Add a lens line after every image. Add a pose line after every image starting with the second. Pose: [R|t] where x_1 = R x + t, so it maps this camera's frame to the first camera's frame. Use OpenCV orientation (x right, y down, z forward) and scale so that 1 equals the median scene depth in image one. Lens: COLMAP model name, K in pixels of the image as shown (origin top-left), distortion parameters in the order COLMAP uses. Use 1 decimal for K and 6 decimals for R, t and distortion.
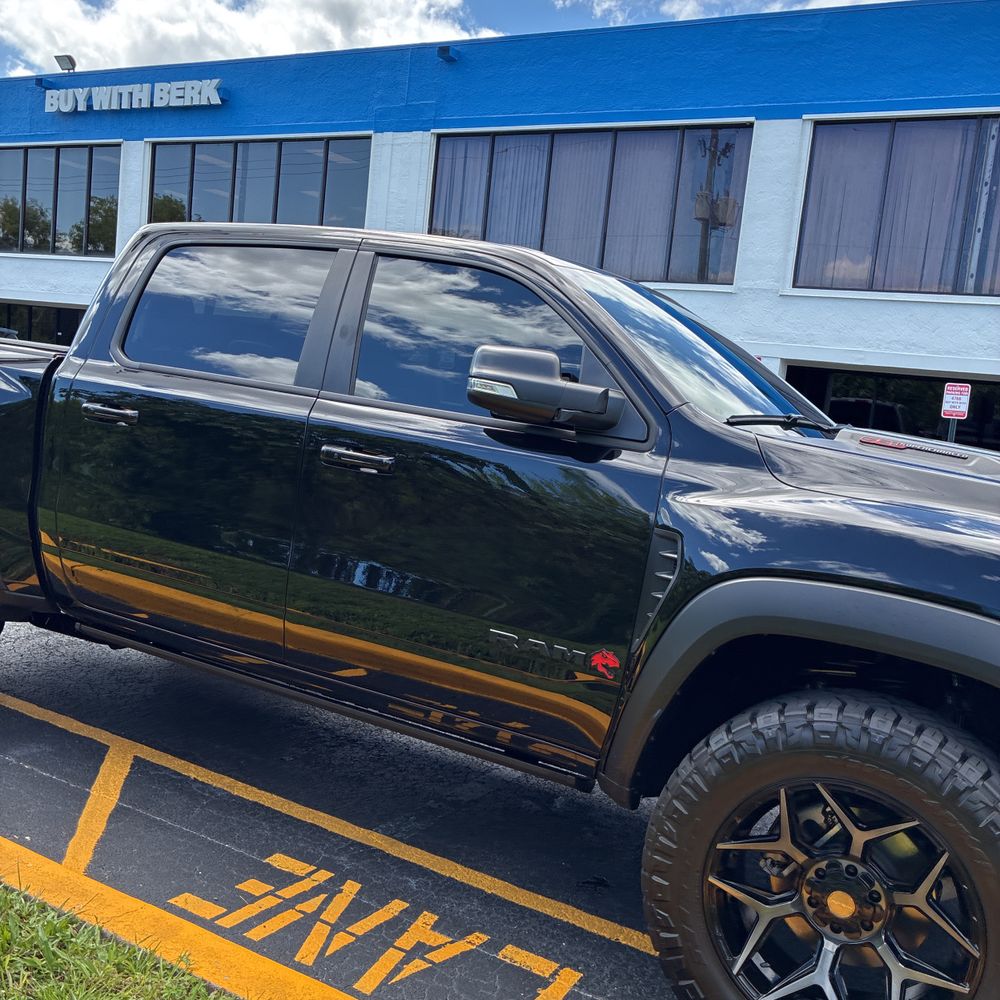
lens RADIAL K [[1014.3, 0, 504.2], [0, 1014.3, 492.5], [0, 0, 1]] dist [0.020651, 0.000000]
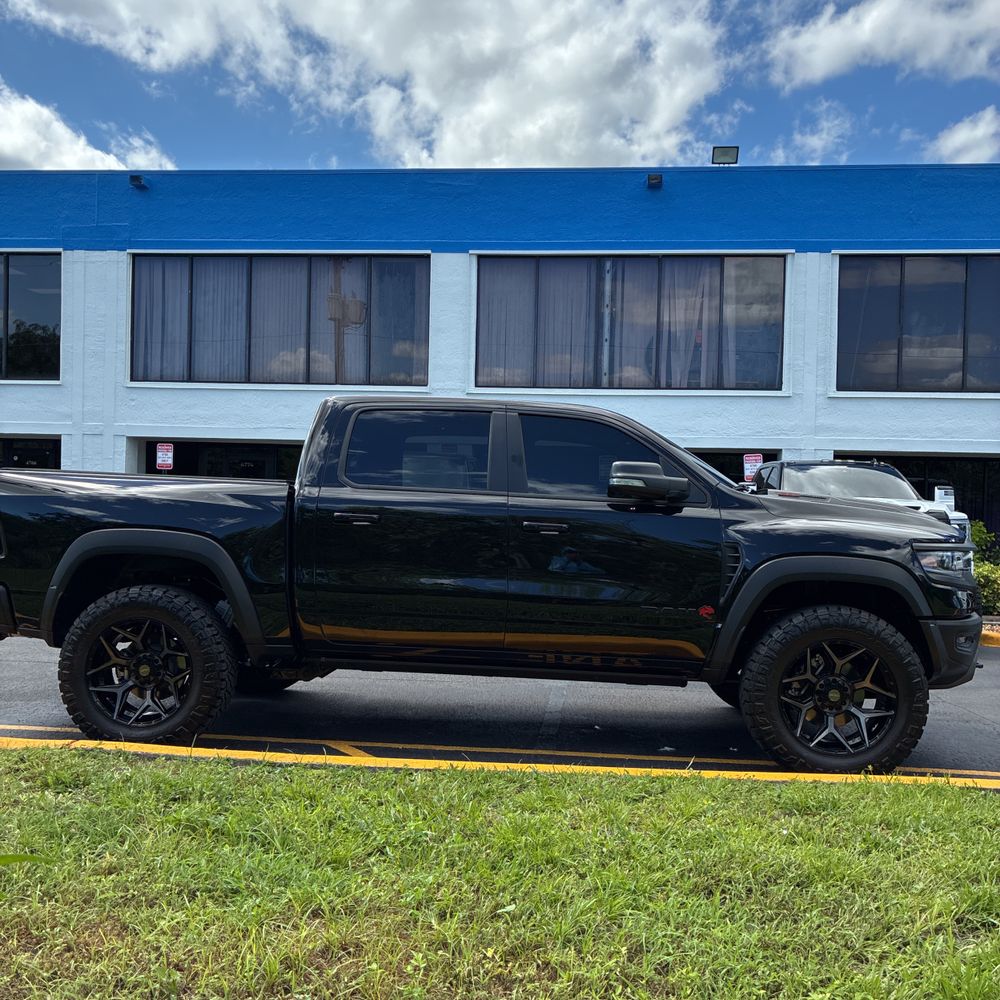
lens RADIAL K [[1014.3, 0, 504.8], [0, 1014.3, 504.9], [0, 0, 1]] dist [0.020651, 0.000000]
pose [[0.911405, -0.085444, 0.402541, -0.950738], [0.112241, 0.992732, -0.043409, -0.002677], [-0.395907, 0.084745, 0.914372, -0.642209]]
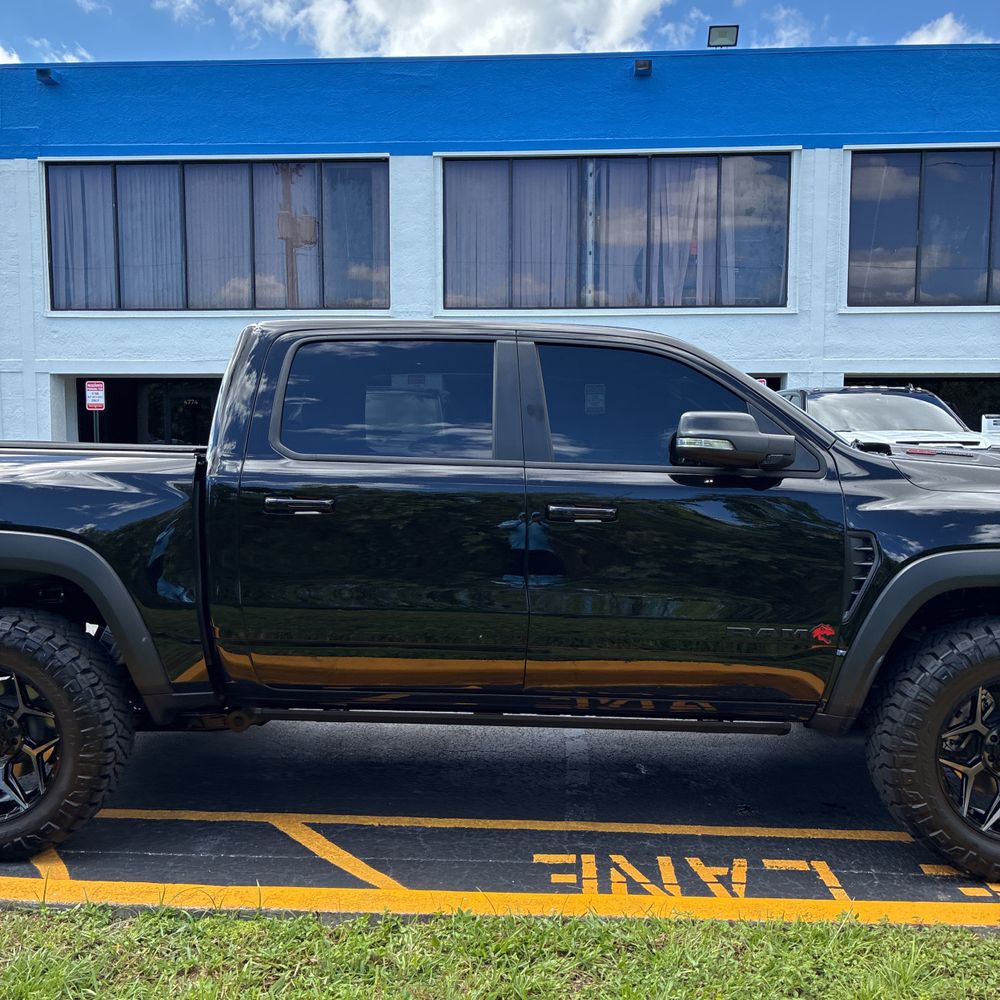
lens RADIAL K [[1014.3, 0, 497.9], [0, 1014.3, 505.6], [0, 0, 1]] dist [0.020651, 0.000000]
pose [[0.897090, -0.137018, 0.420067, -0.757755], [0.135601, 0.990201, 0.033396, -0.098203], [-0.420526, 0.027002, 0.906879, -0.066524]]
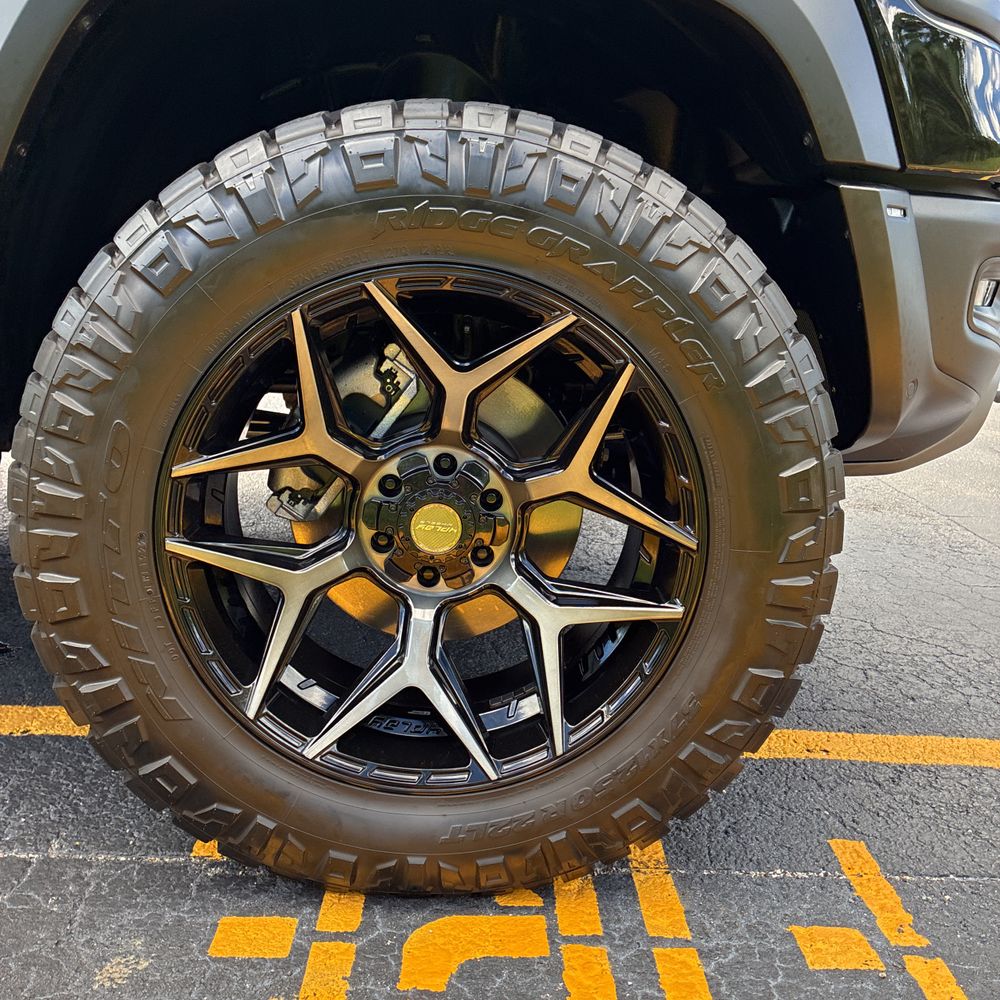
lens RADIAL K [[1014.3, 0, 501.6], [0, 1014.3, 493.1], [0, 0, 1]] dist [0.020651, 0.000000]
pose [[0.860448, -0.194804, 0.470831, 0.096245], [0.089243, 0.967365, 0.237150, 0.209716], [-0.501663, -0.162037, 0.849752, 0.433132]]
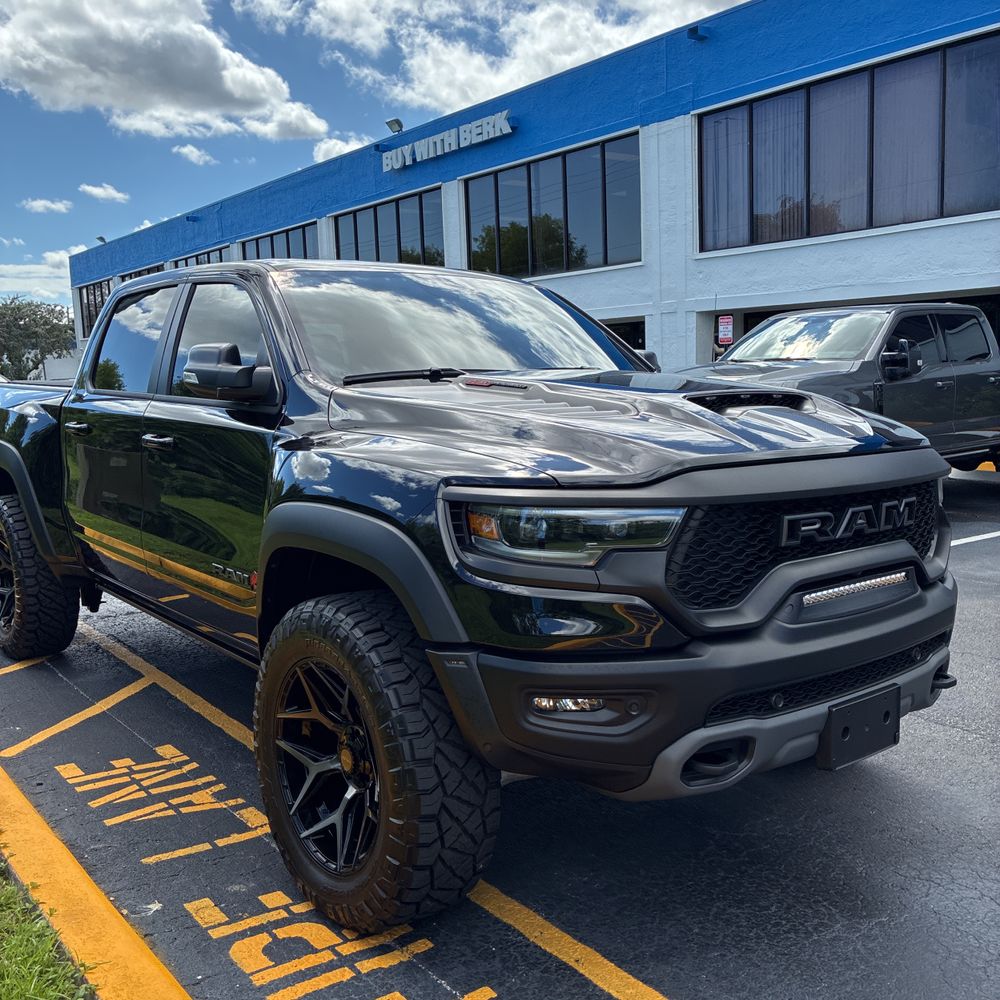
lens RADIAL K [[1014.3, 0, 516.0], [0, 1014.3, 495.8], [0, 0, 1]] dist [0.020651, 0.000000]
pose [[0.914550, -0.081632, -0.396150, 0.805410], [0.085919, 0.996278, -0.006946, 0.086274], [0.395243, -0.027684, 0.918159, -0.034001]]
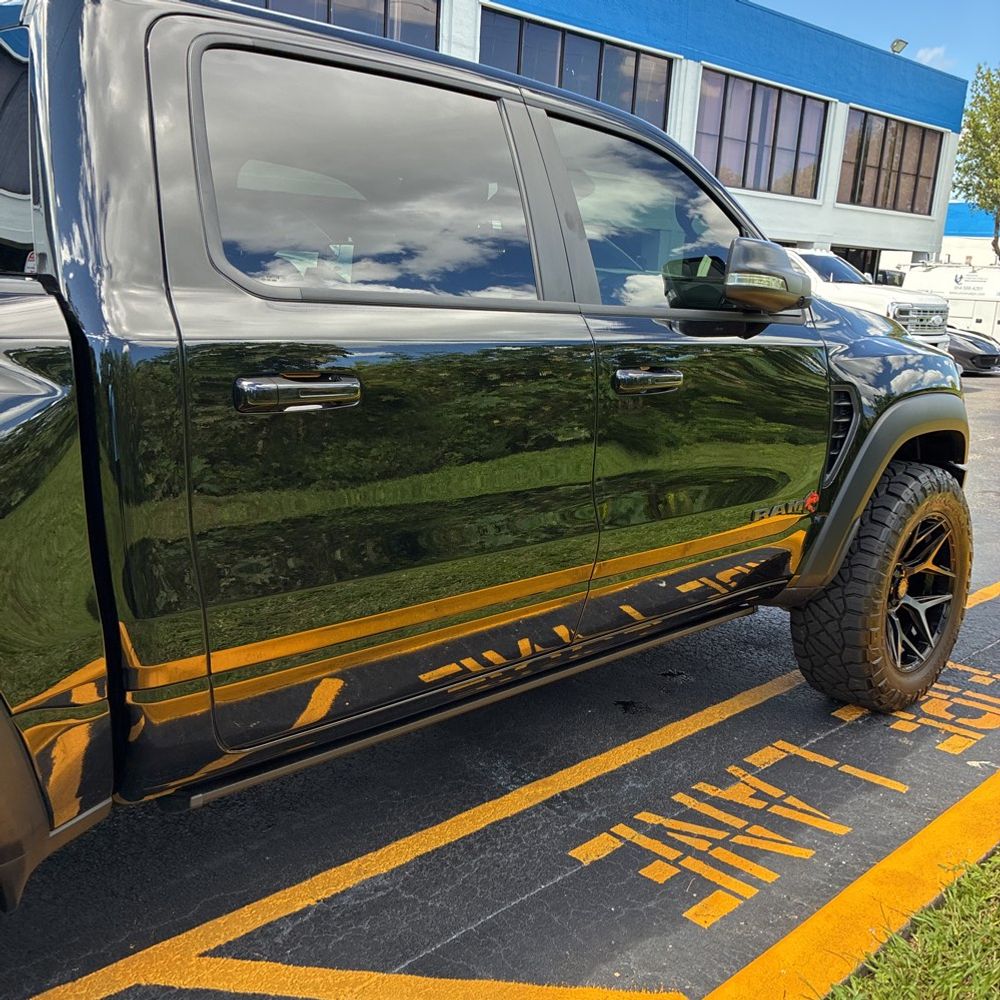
lens RADIAL K [[1014.3, 0, 499.0], [0, 1014.3, 502.3], [0, 0, 1]] dist [0.020651, 0.000000]
pose [[0.307325, -0.307439, 0.900573, -0.998749], [0.079815, 0.951367, 0.297542, -0.202290], [-0.948252, -0.019563, 0.316917, 0.855874]]
